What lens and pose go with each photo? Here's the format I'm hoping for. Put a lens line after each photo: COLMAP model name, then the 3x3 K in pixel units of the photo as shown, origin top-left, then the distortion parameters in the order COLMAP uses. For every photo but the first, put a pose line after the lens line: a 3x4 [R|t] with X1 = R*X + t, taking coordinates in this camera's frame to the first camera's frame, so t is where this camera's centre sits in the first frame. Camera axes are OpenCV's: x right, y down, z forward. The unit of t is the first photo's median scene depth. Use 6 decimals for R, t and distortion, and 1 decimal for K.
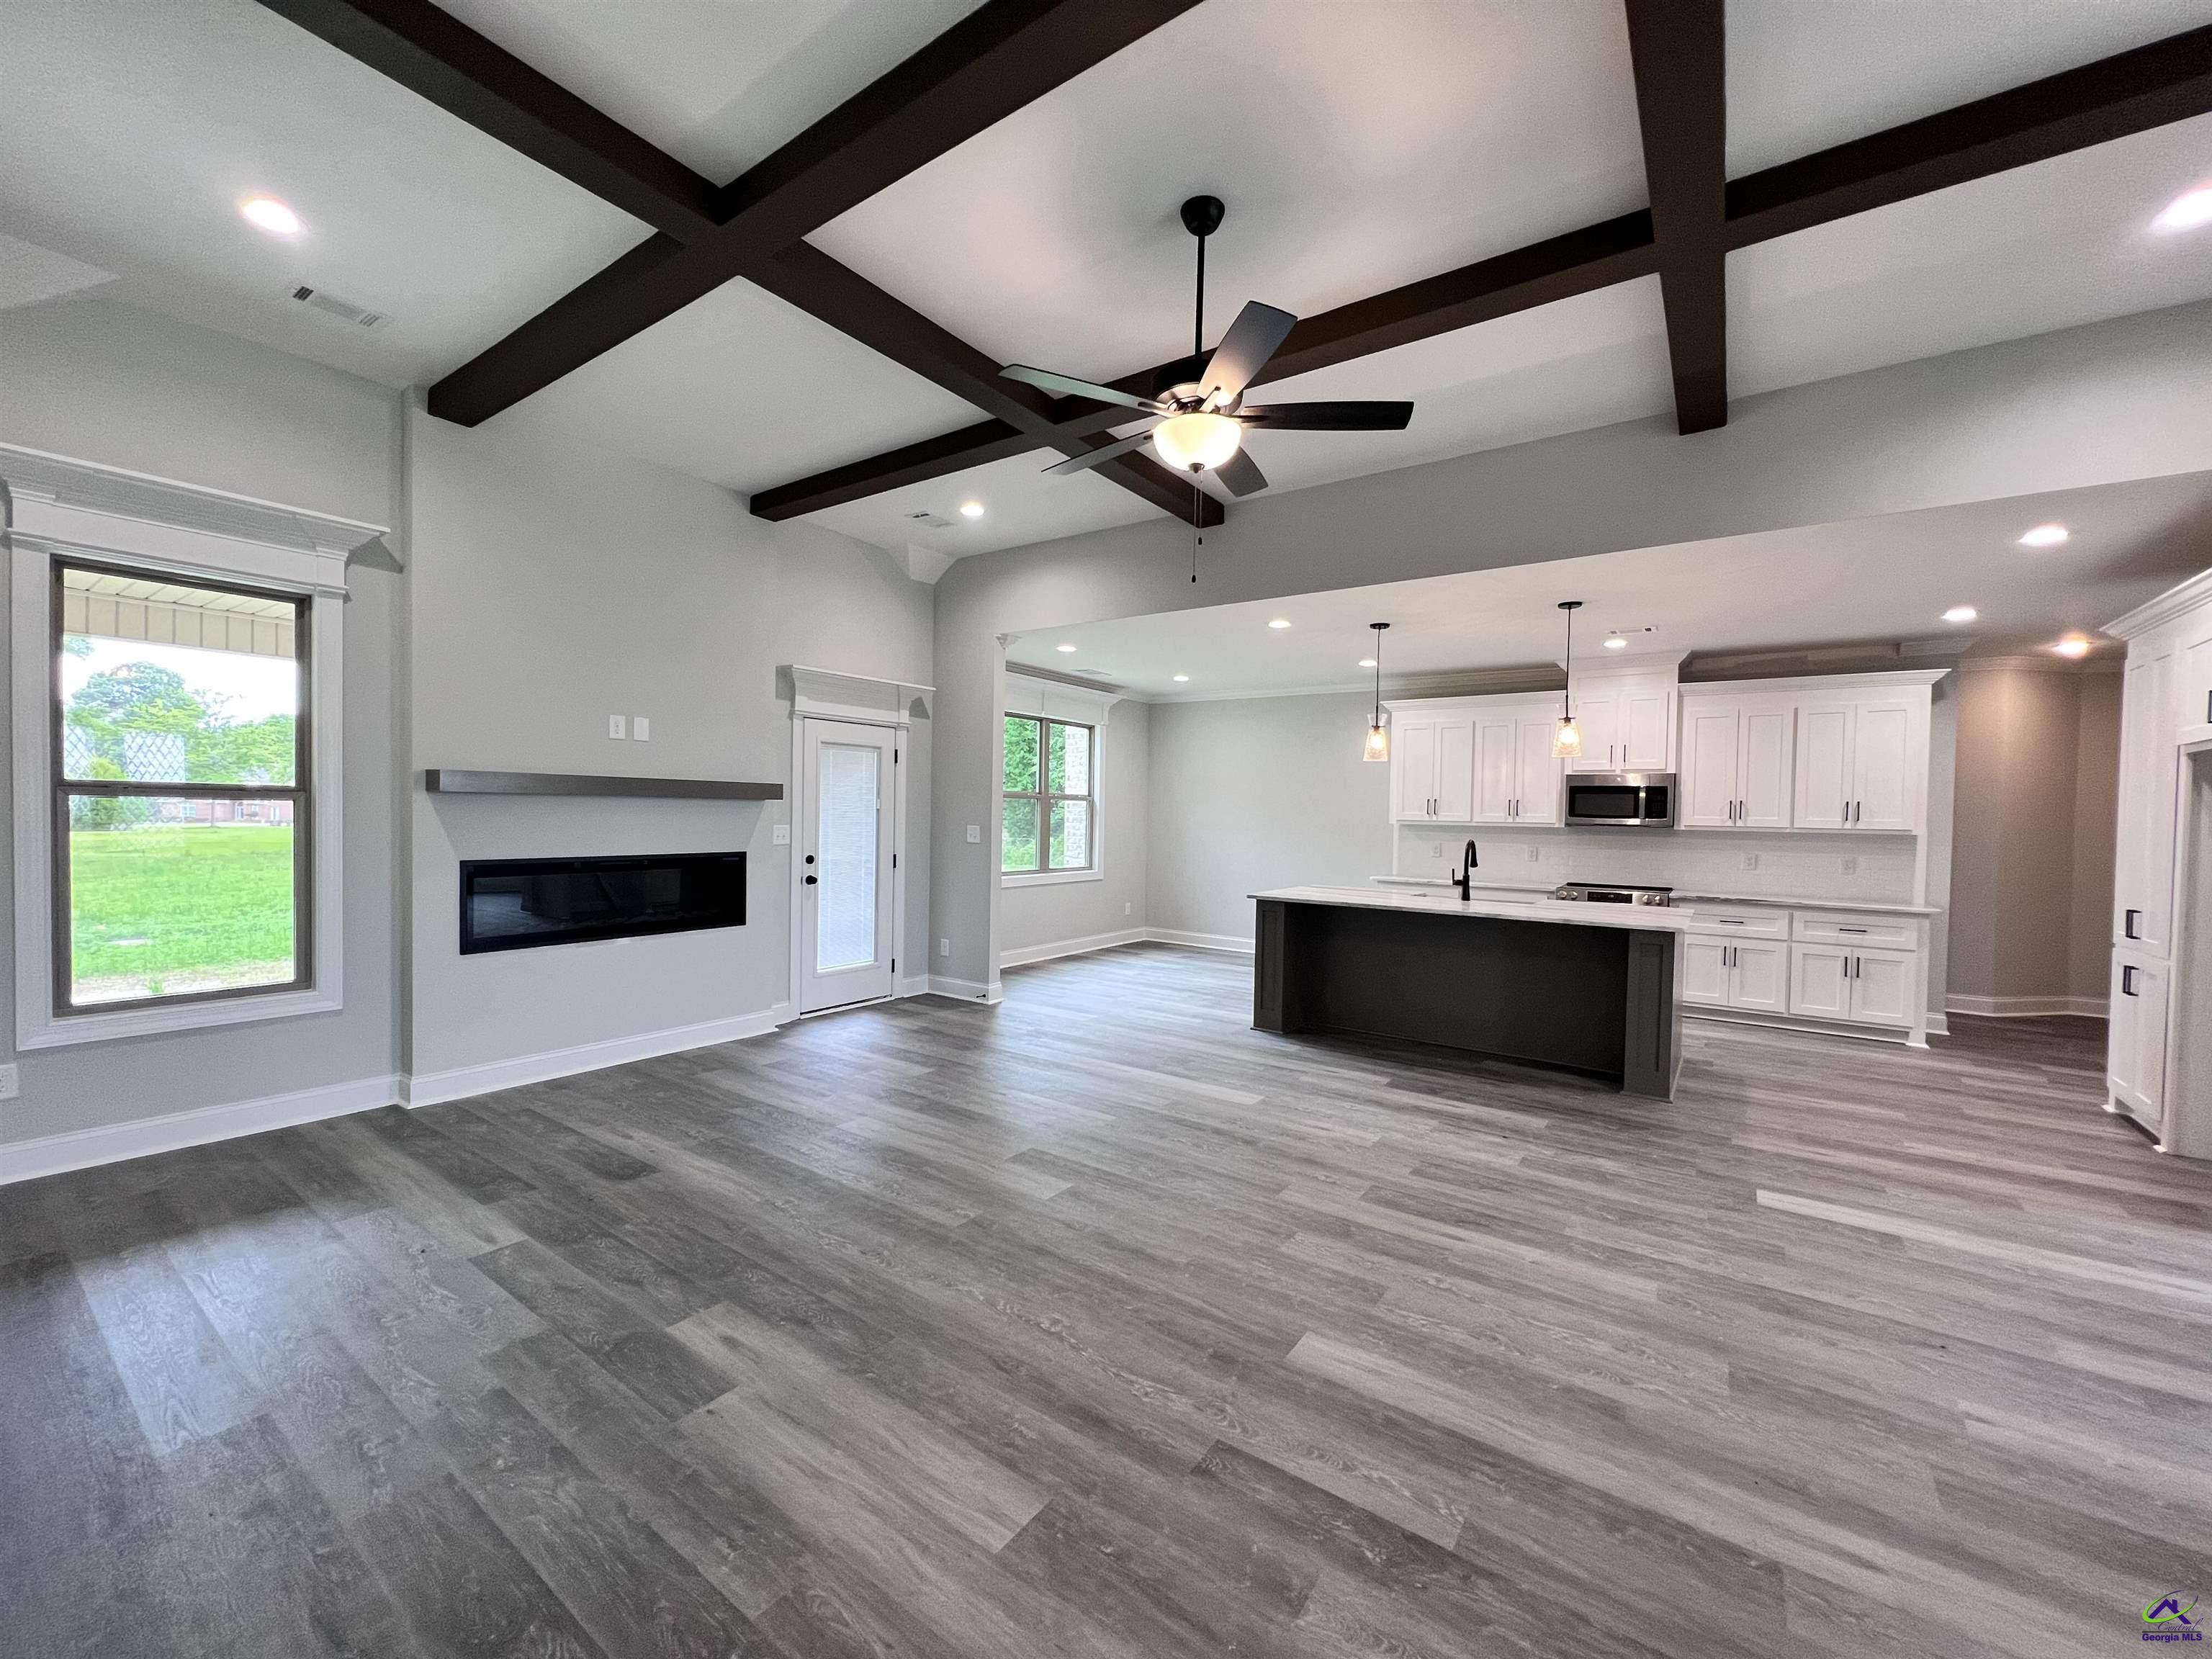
lens RADIAL K [[885.8, 0, 1106.4], [0, 885.8, 831.7], [0, 0, 1]] dist [-0.000745, 0.000367]
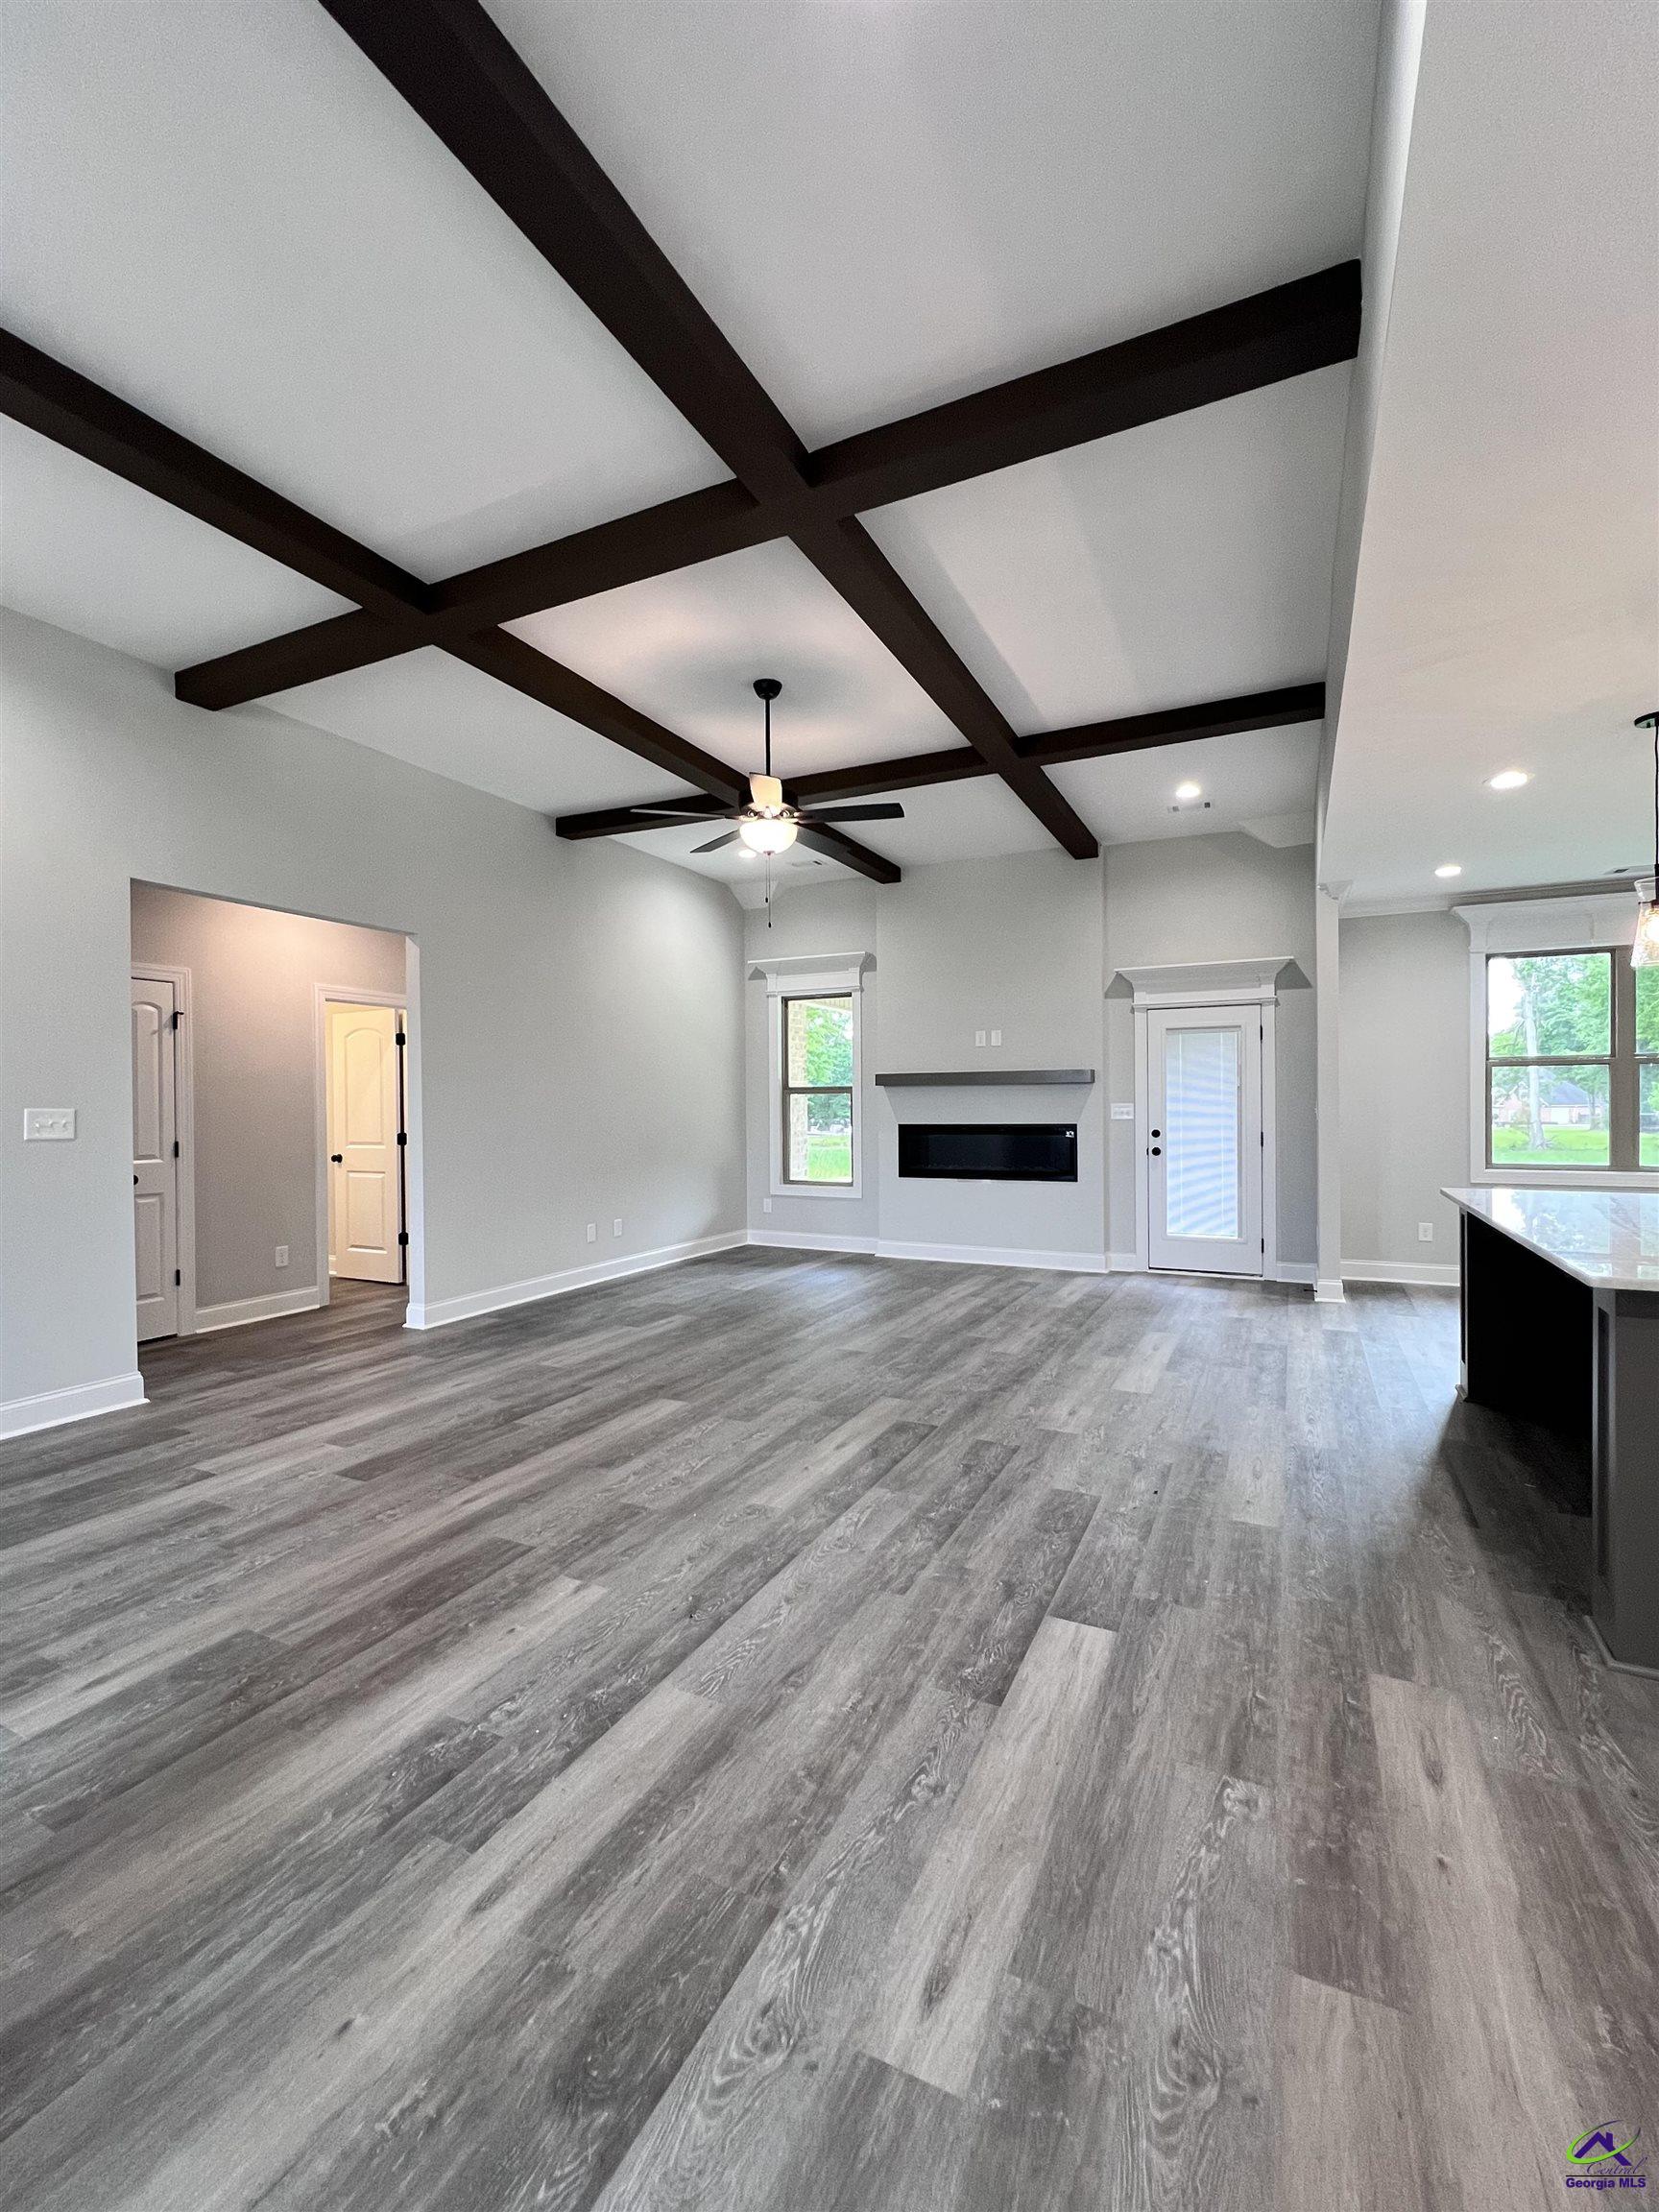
lens RADIAL K [[938.8, 0, 826.9], [0, 938.8, 1107.8], [0, 0, 1]] dist [-0.000422, -0.000019]
pose [[0.155693, -0.017231, -0.987655, 1.056396], [-0.010908, 0.999757, -0.019162, 0.035161], [0.987745, 0.013756, 0.155467, 0.531305]]
